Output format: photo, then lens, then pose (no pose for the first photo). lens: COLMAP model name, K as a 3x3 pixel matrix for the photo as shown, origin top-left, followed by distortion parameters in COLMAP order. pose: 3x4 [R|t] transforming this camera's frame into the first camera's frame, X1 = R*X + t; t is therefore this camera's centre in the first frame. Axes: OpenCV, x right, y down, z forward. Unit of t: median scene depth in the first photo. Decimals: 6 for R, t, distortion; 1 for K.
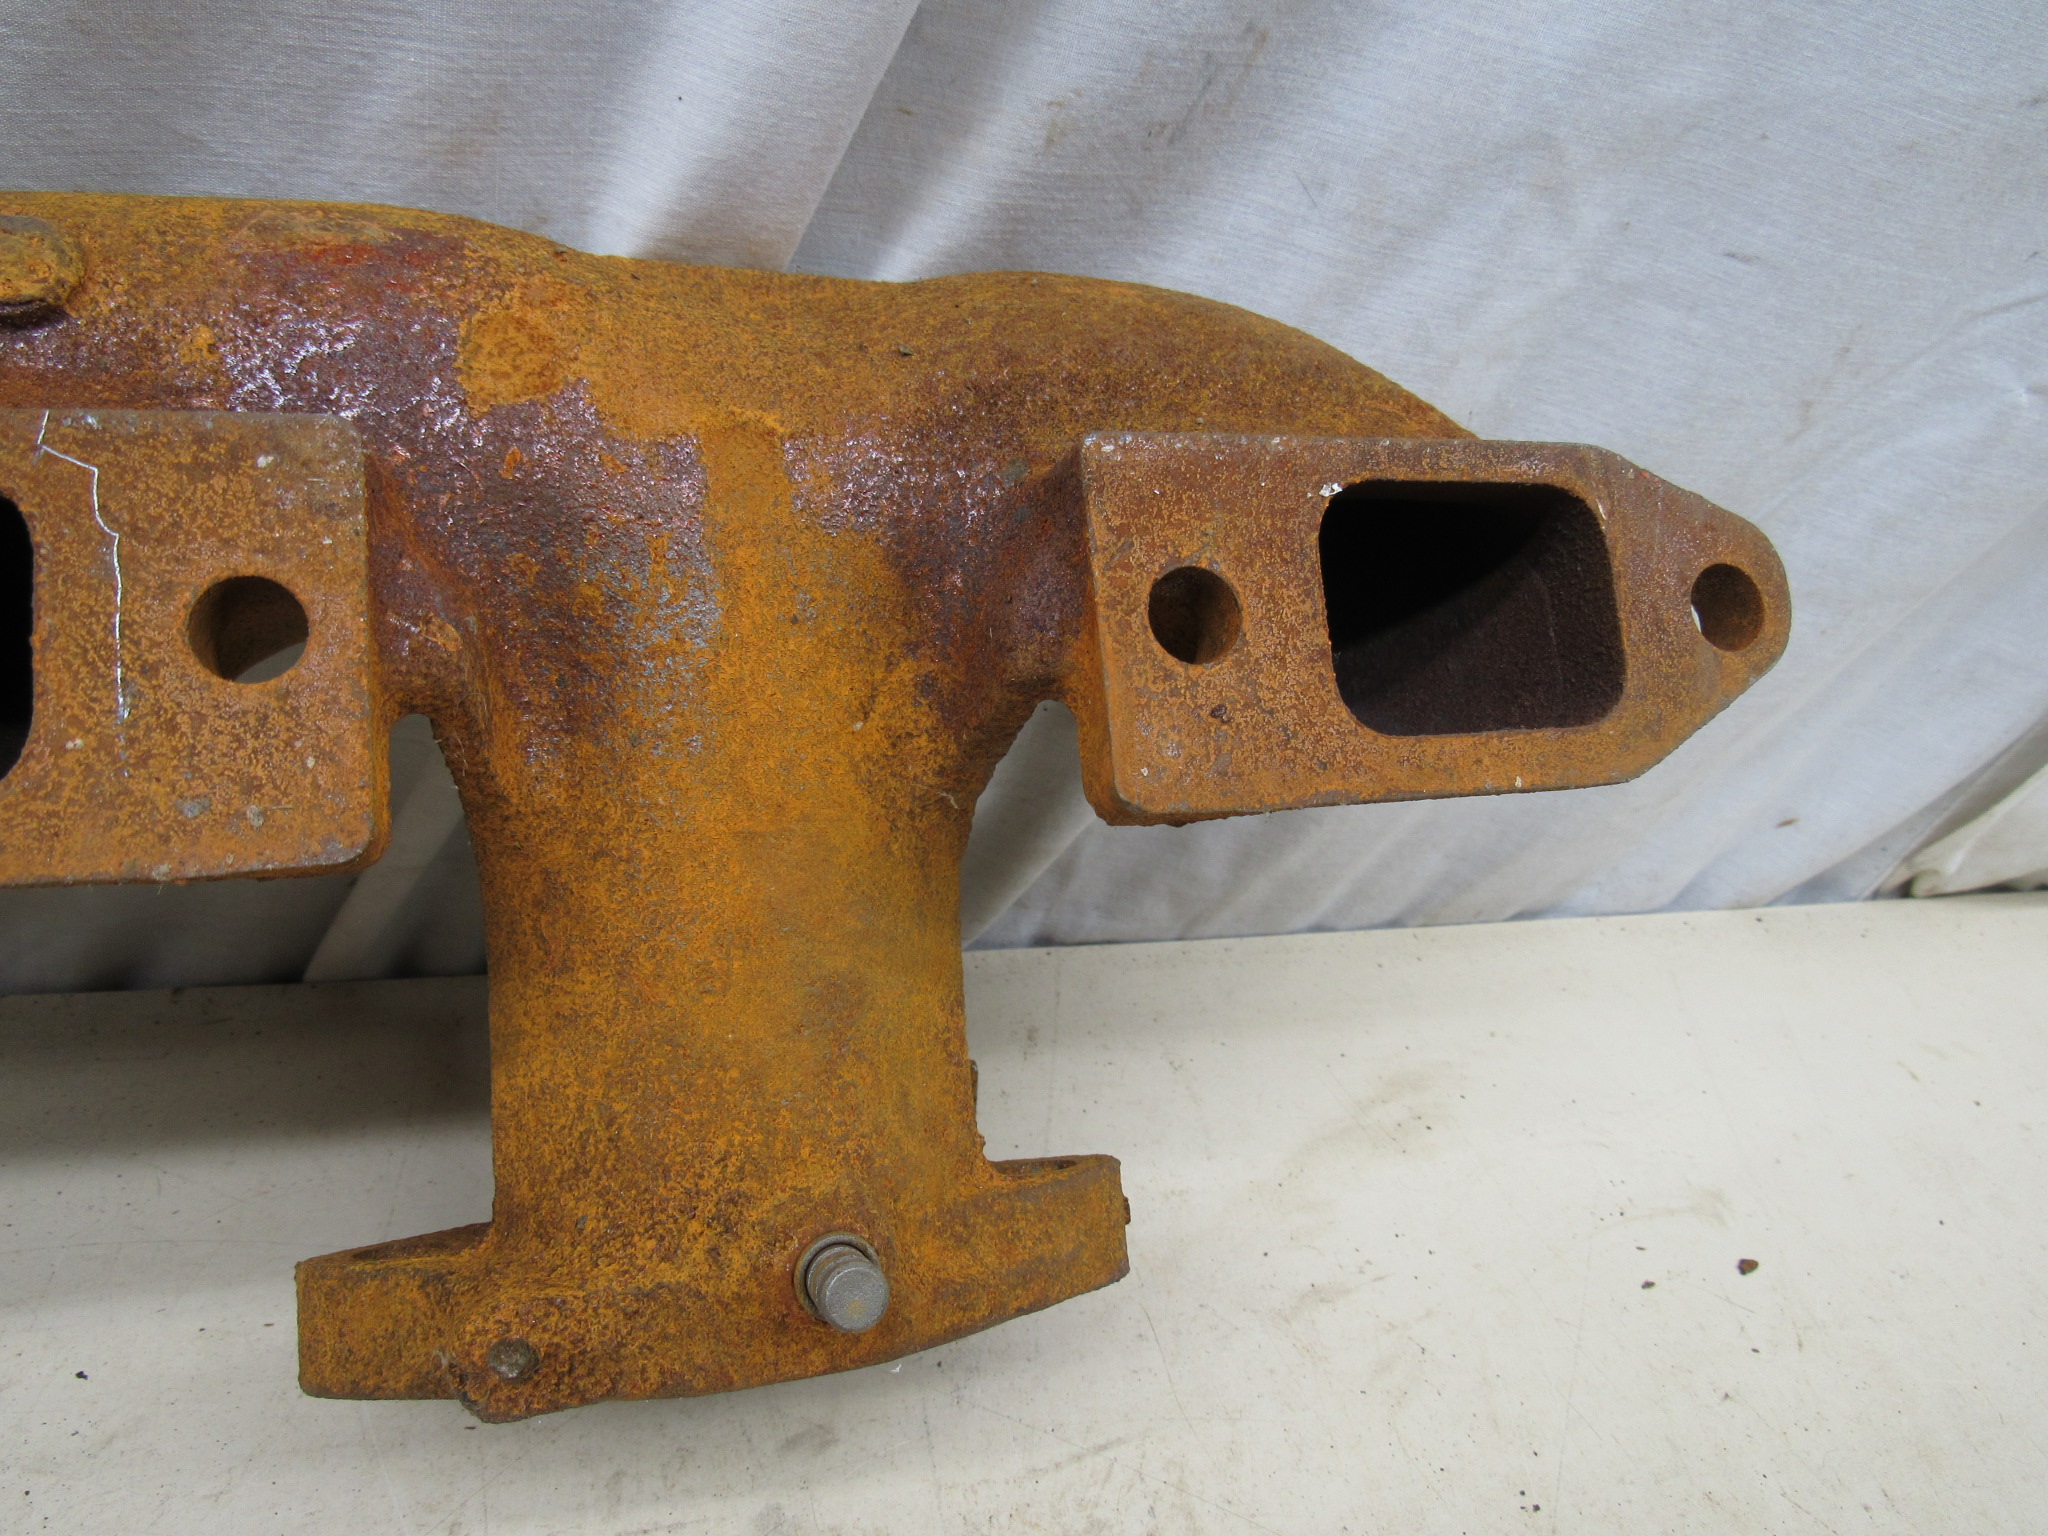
lens RADIAL K [[1450.8, 0, 1024.0], [0, 1450.8, 768.0], [0, 0, 1]] dist [-0.019970, 0.000148]
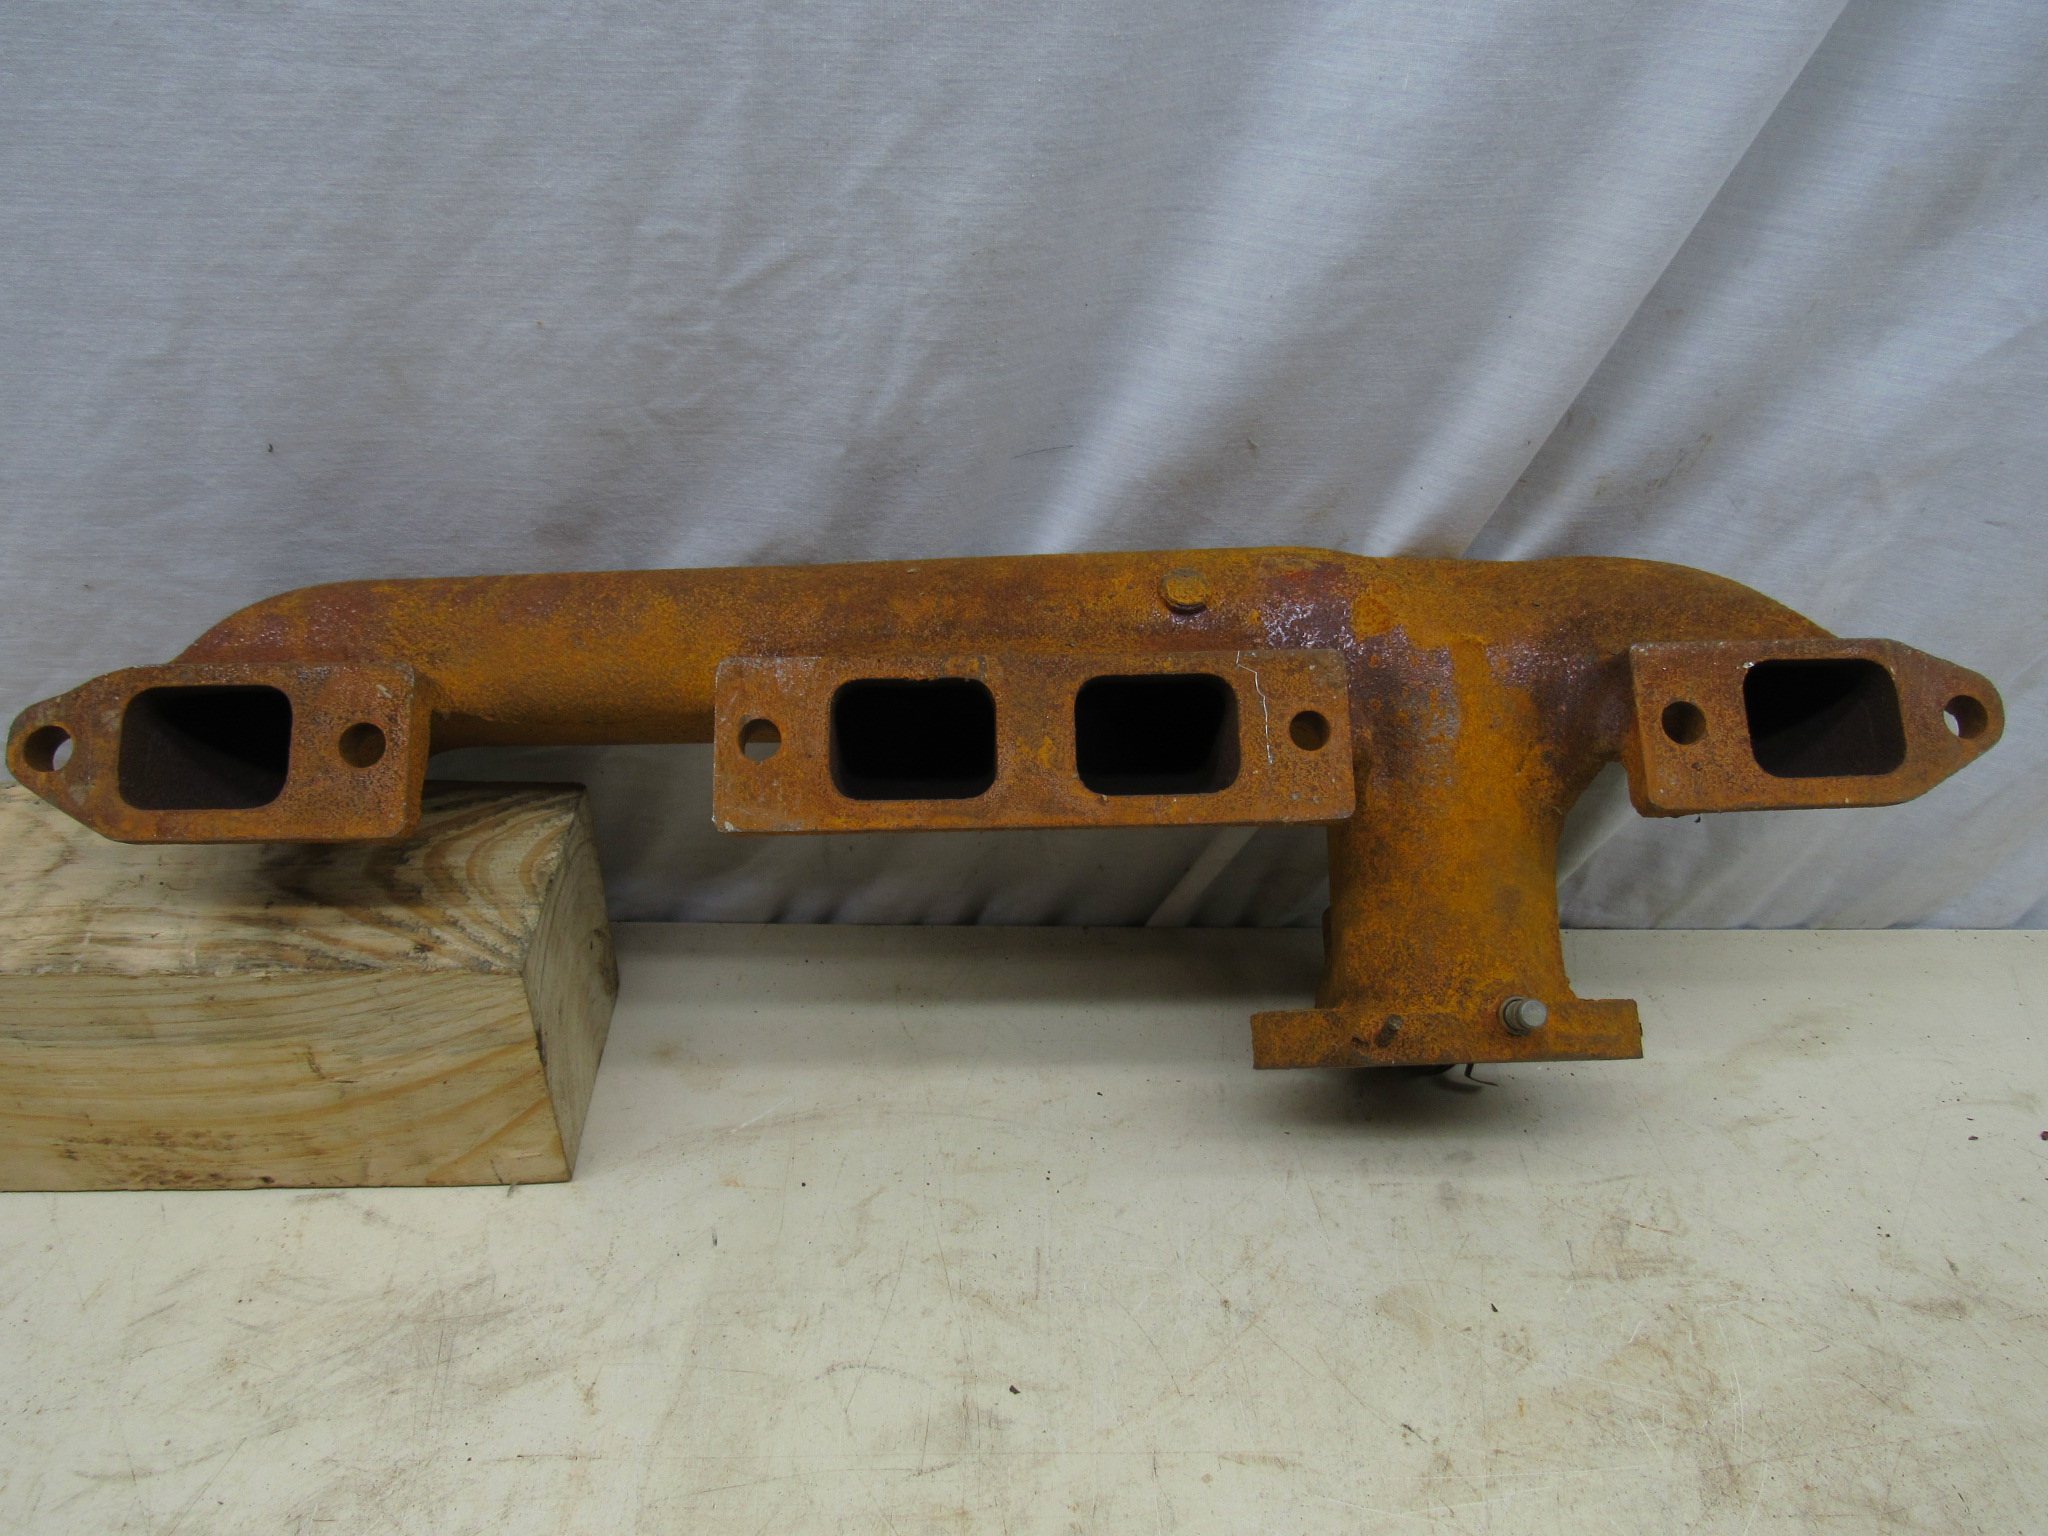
lens RADIAL K [[1472.8, 0, 1029.5], [0, 1472.8, 777.8], [0, 0, 1]] dist [-0.021218, 0.003707]
pose [[0.967632, 0.000711, -0.252364, -0.268045], [-0.018871, 0.997400, -0.069546, 0.144920], [0.251659, 0.072057, 0.965130, -1.335148]]
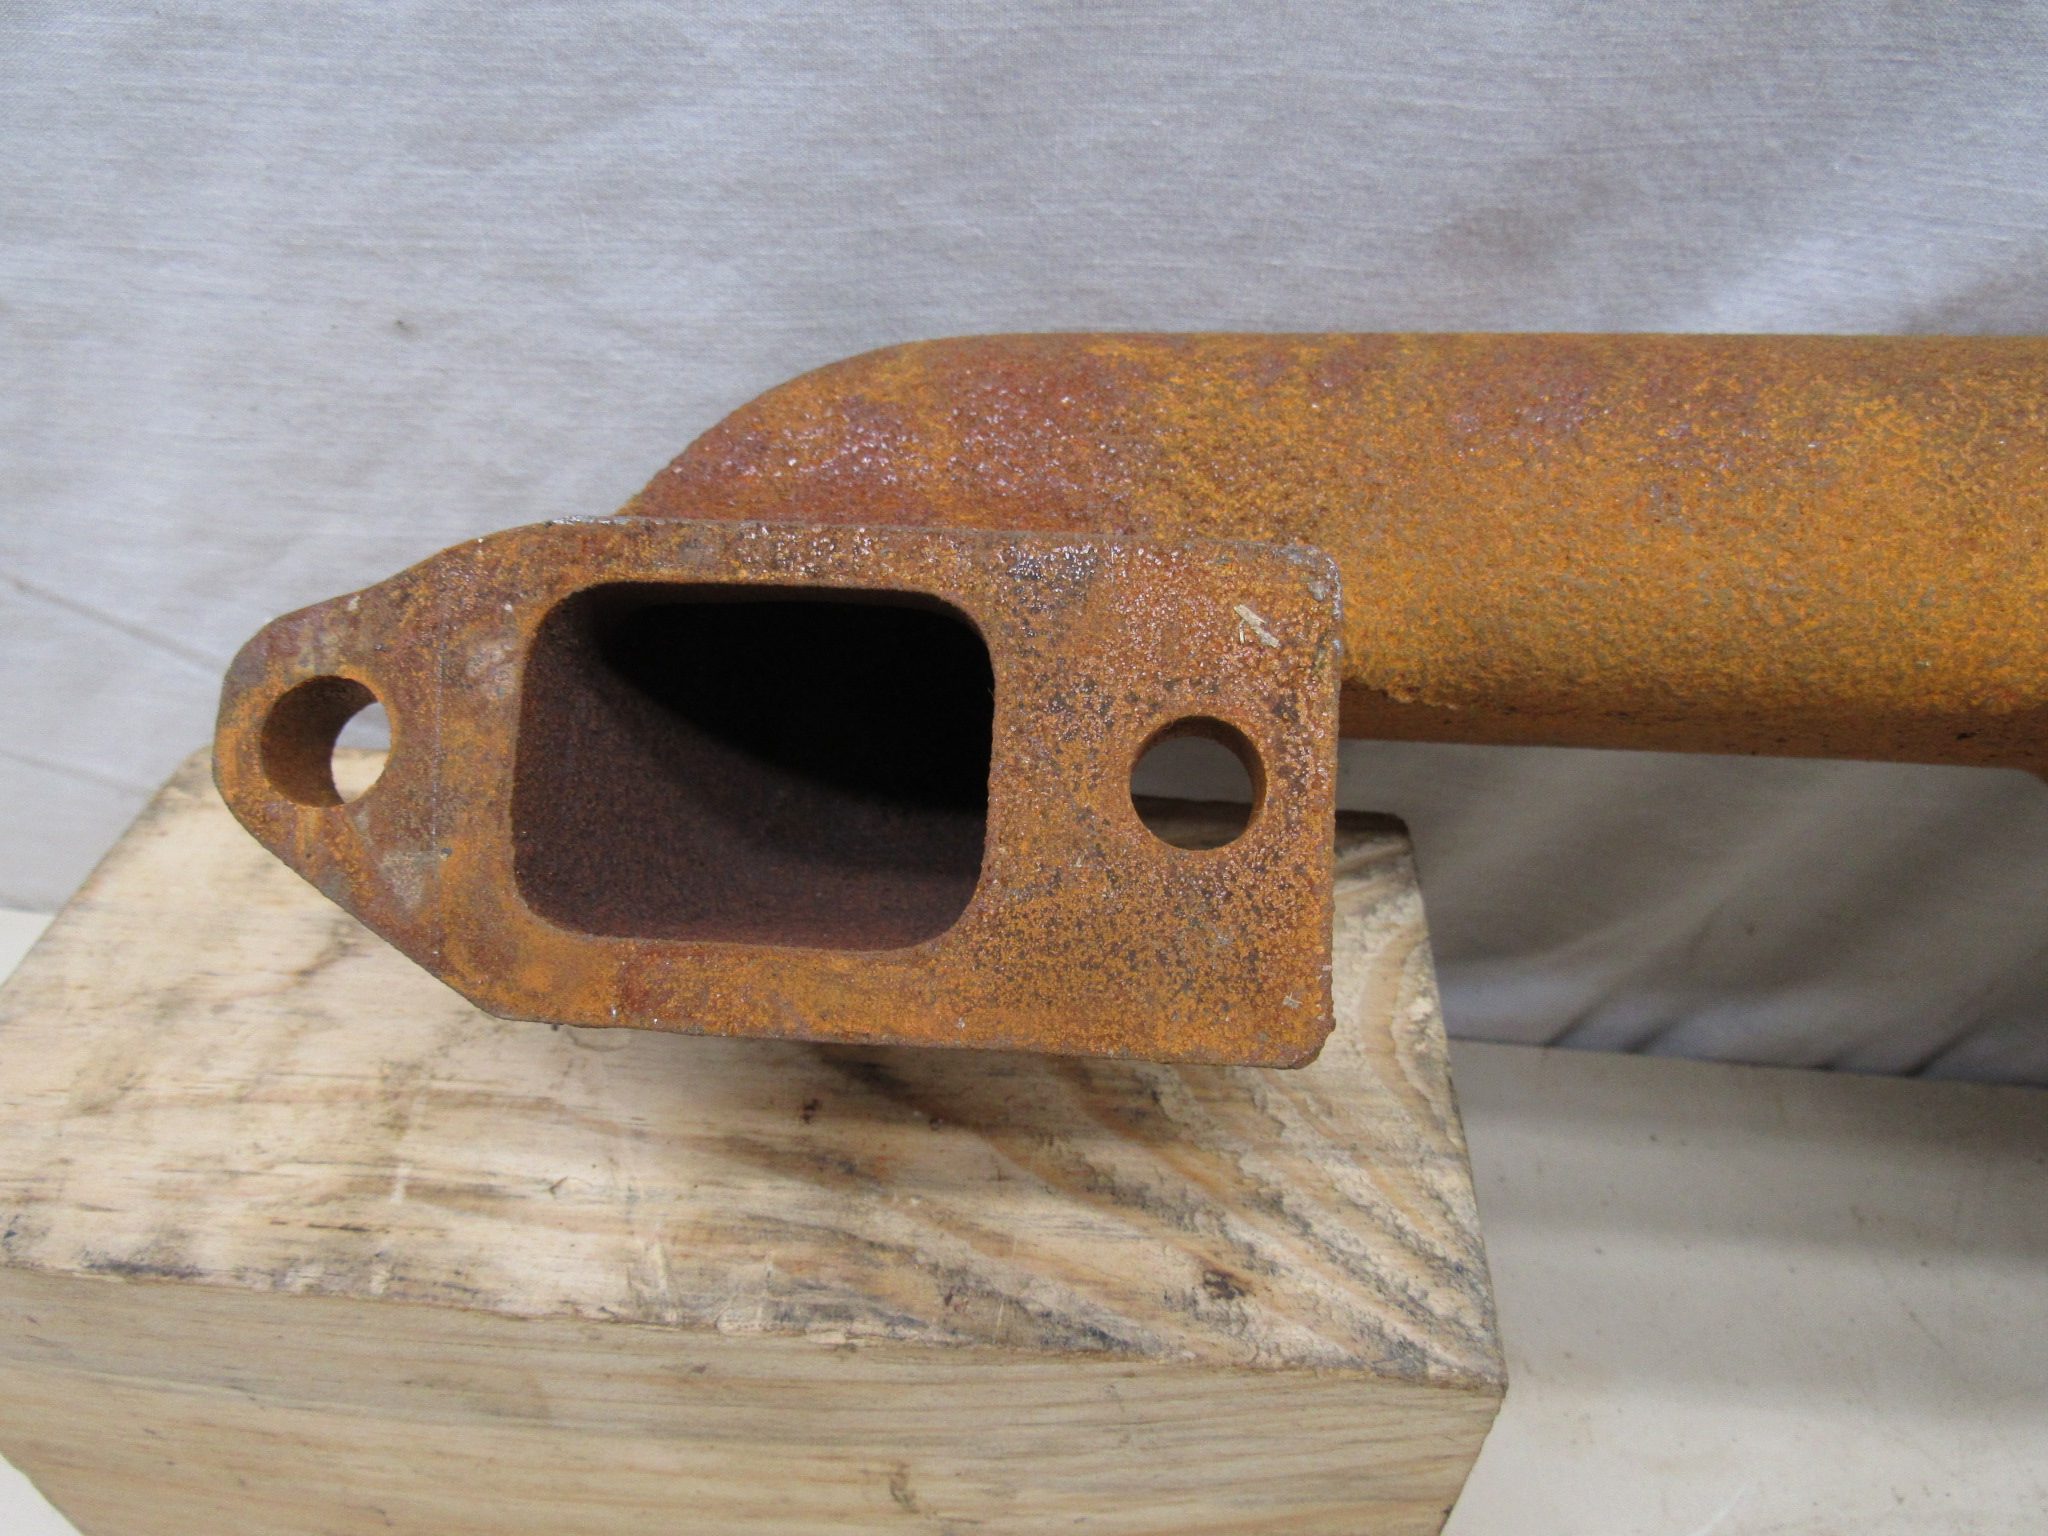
lens RADIAL K [[1450.8, 0, 1024.0], [0, 1450.8, 768.0], [0, 0, 1]] dist [-0.019970, 0.000148]
pose [[0.932696, 0.079021, -0.351900, -1.492199], [-0.079787, 0.996735, 0.012350, -0.030168], [0.351727, 0.016559, 0.935956, -0.298775]]
